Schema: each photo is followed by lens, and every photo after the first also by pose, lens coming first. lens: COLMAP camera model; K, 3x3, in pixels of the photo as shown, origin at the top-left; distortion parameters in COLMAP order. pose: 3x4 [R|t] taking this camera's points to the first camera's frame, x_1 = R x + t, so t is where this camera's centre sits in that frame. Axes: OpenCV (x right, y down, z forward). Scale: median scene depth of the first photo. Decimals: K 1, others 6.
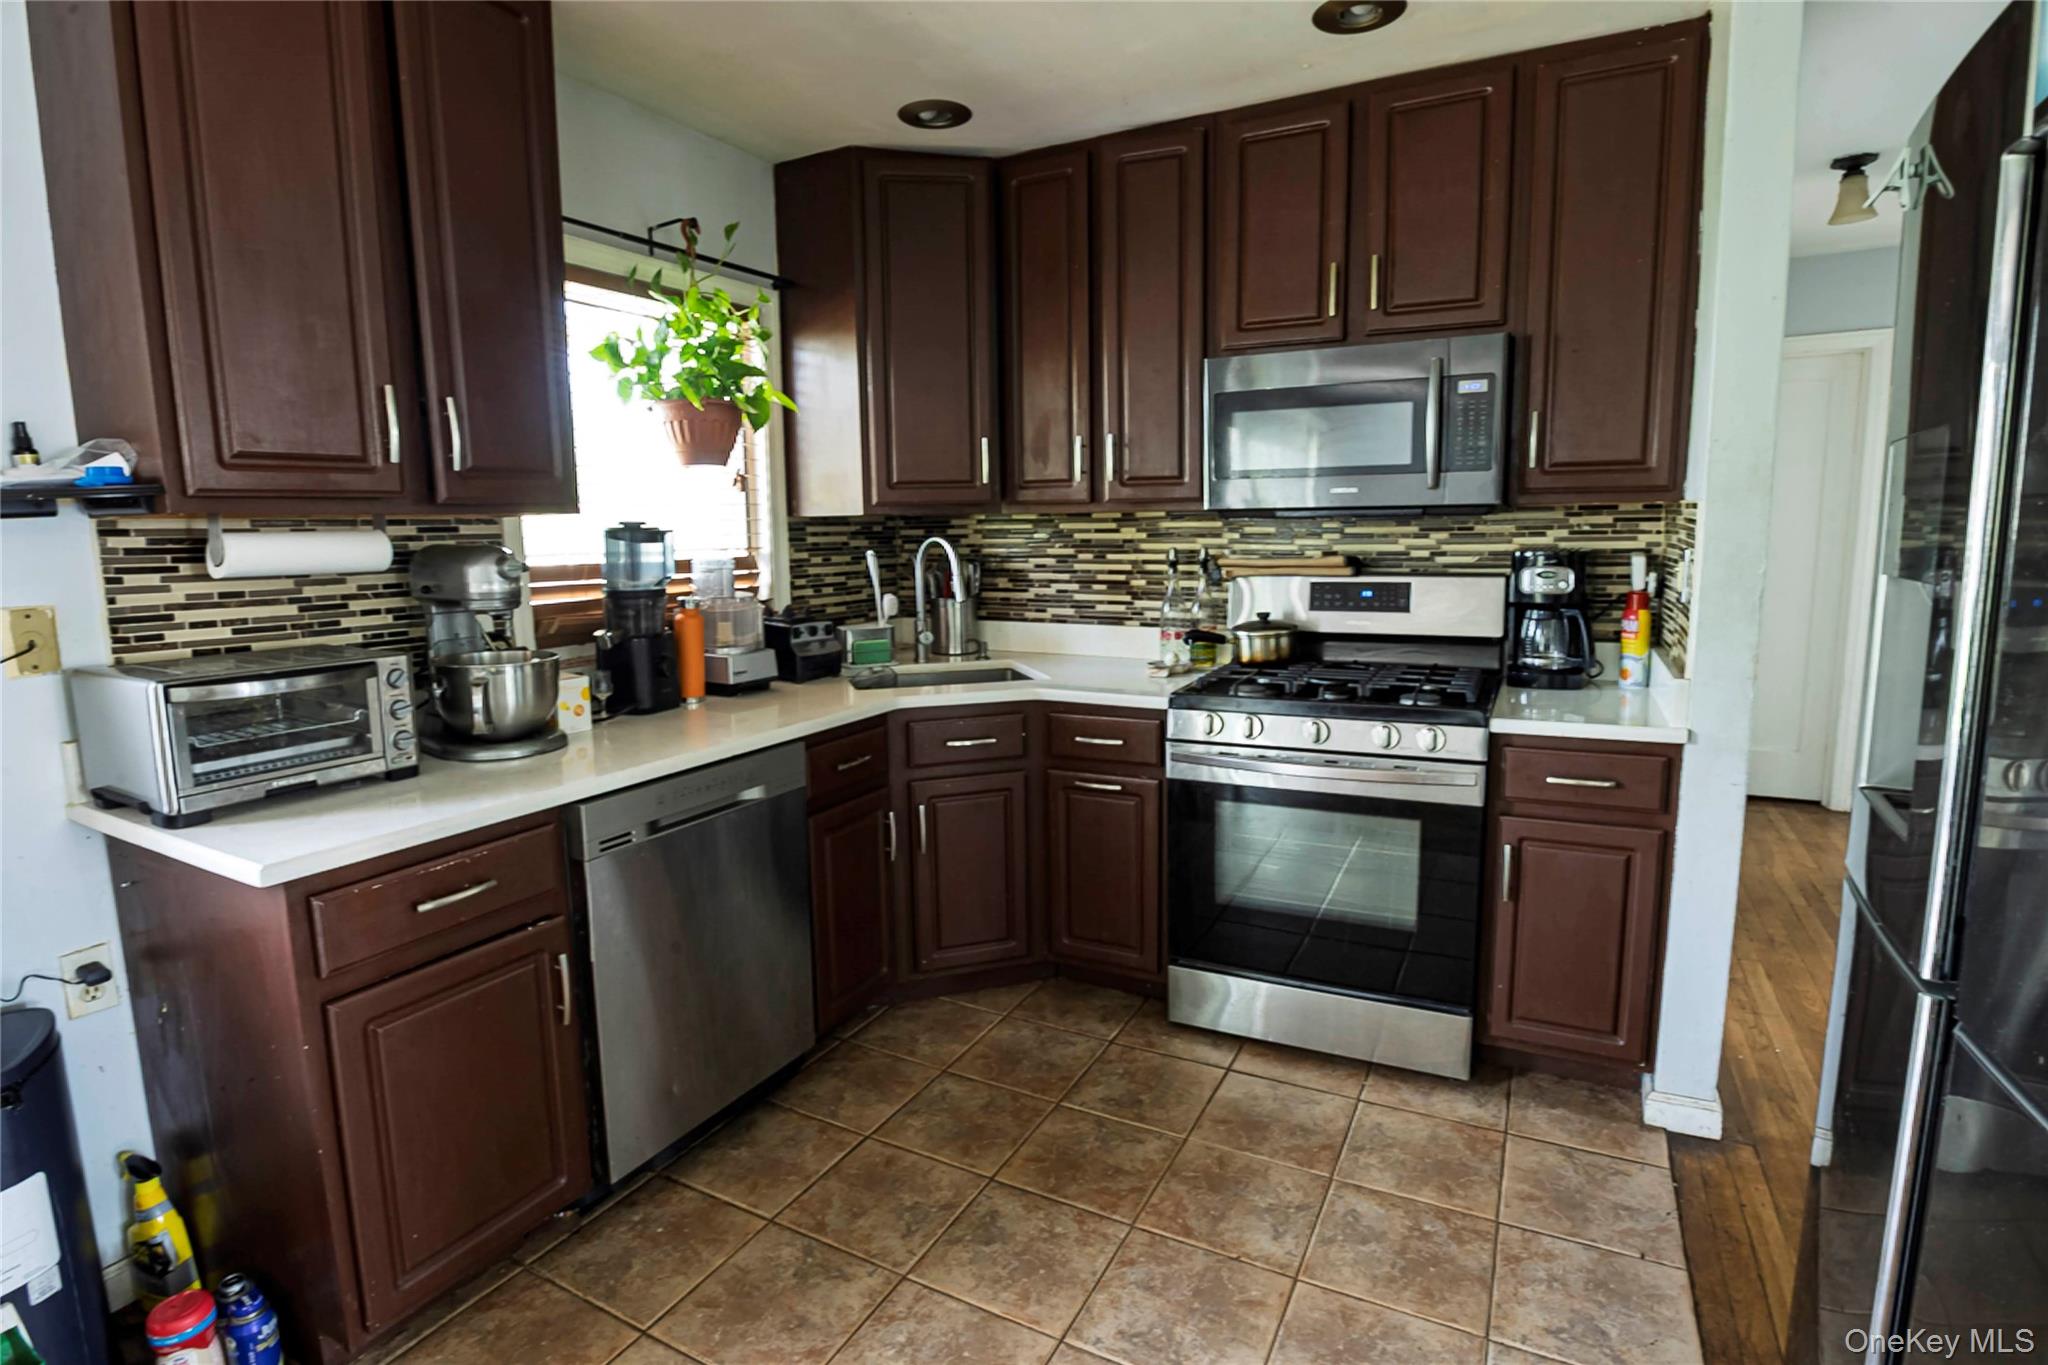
lens RADIAL K [[1012.6, 0, 1020.3], [0, 1012.6, 680.8], [0, 0, 1]] dist [-0.048482, 0.011111]
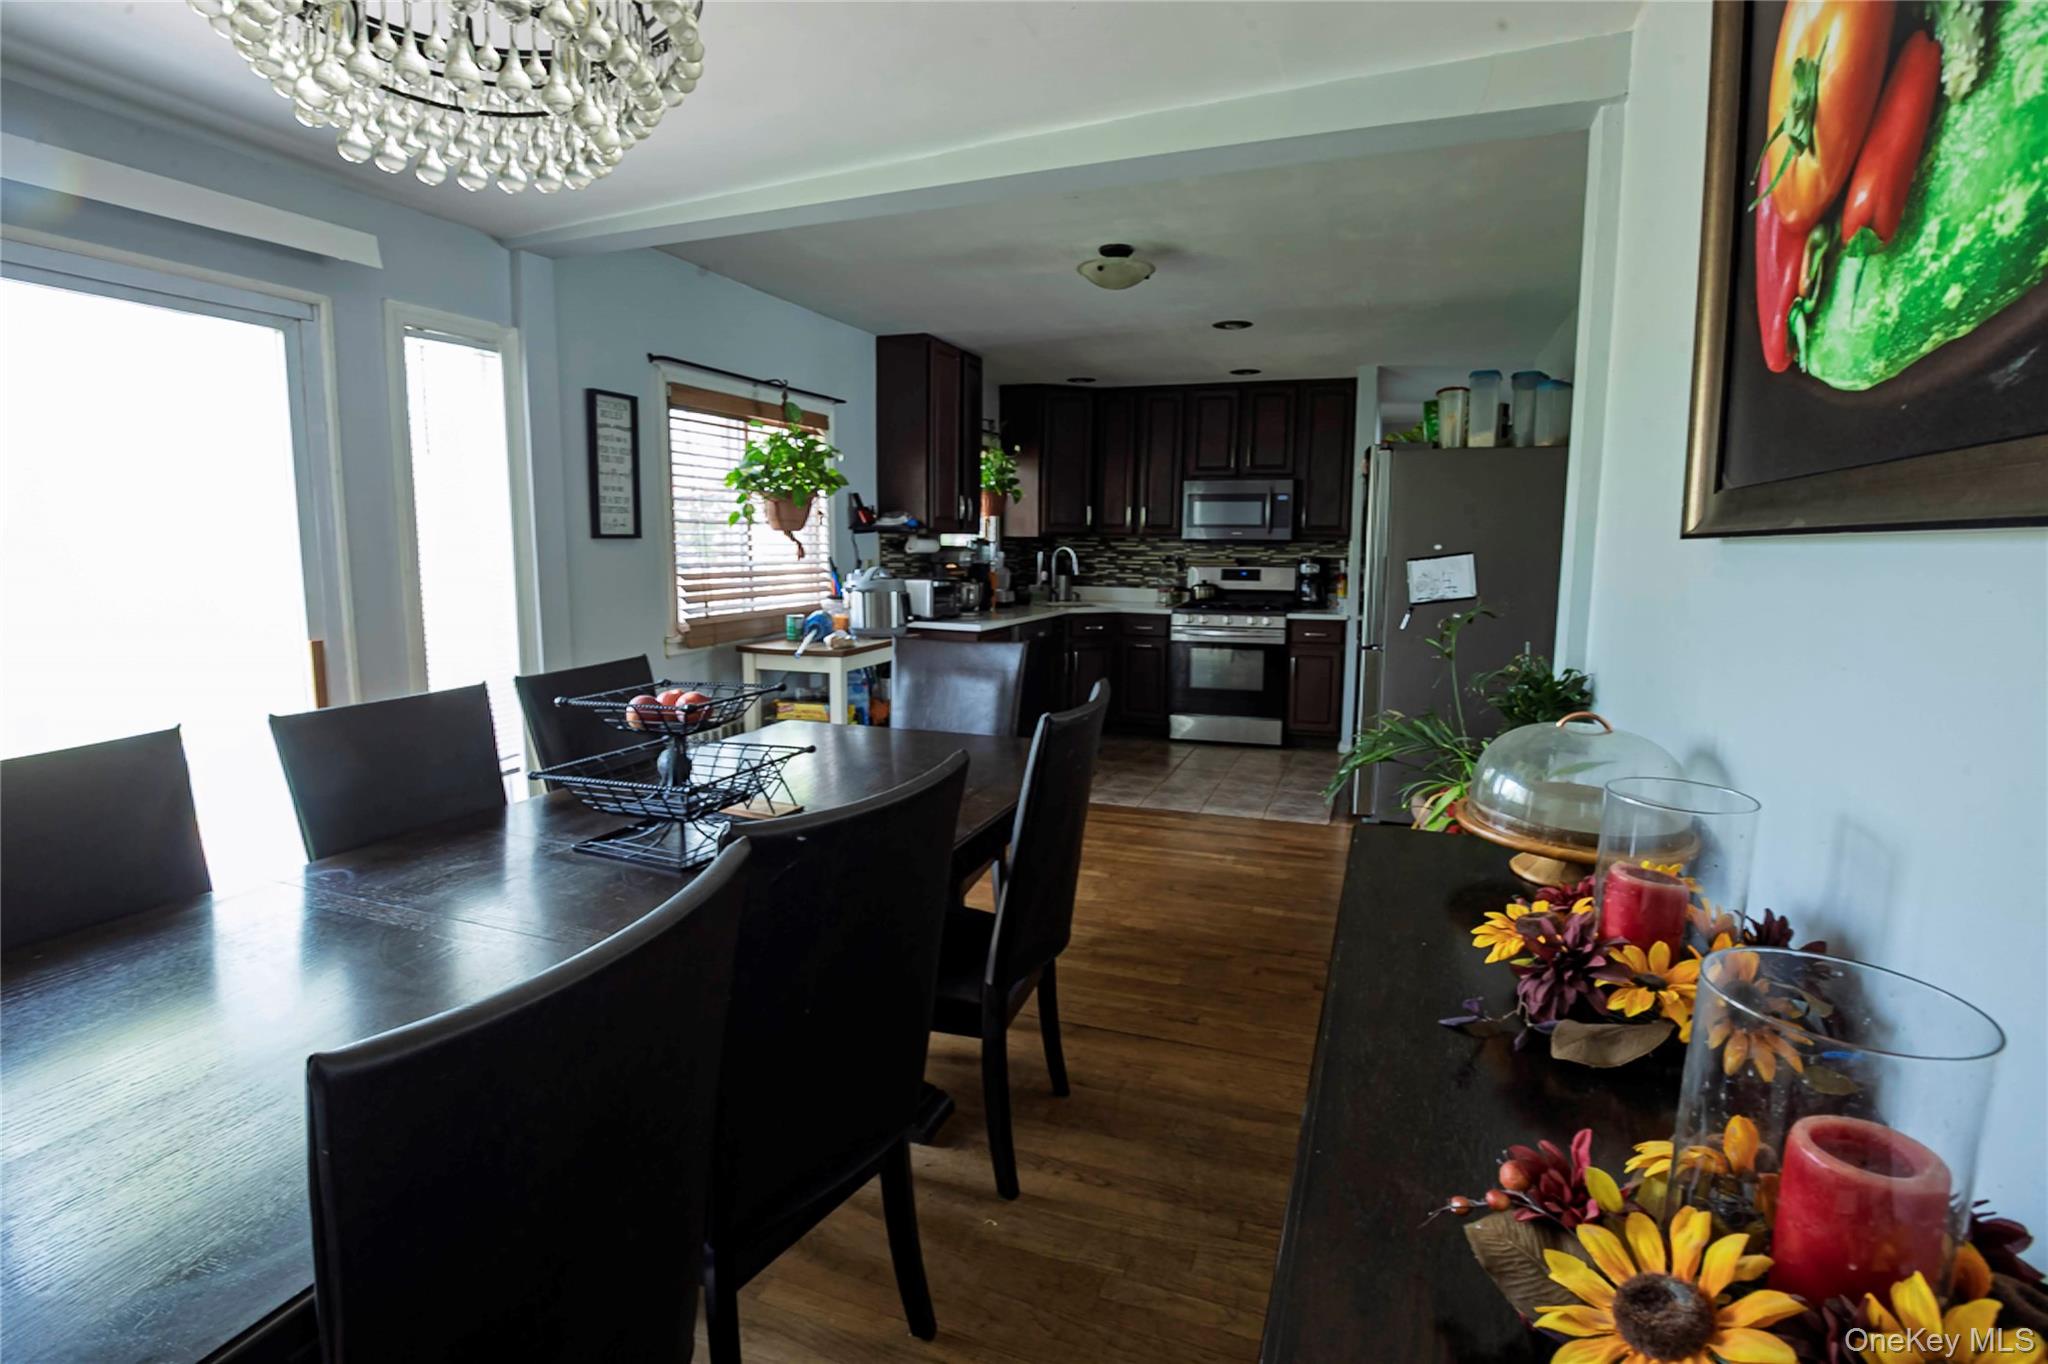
lens RADIAL K [[1012.6, 0, 1015.8], [0, 1012.6, 689.6], [0, 0, 1]] dist [-0.048482, 0.011111]
pose [[0.991169, 0.006062, 0.132468, -0.574685], [-0.005133, 0.999960, -0.007352, 0.233268], [-0.132507, 0.006608, 0.991160, -1.479354]]
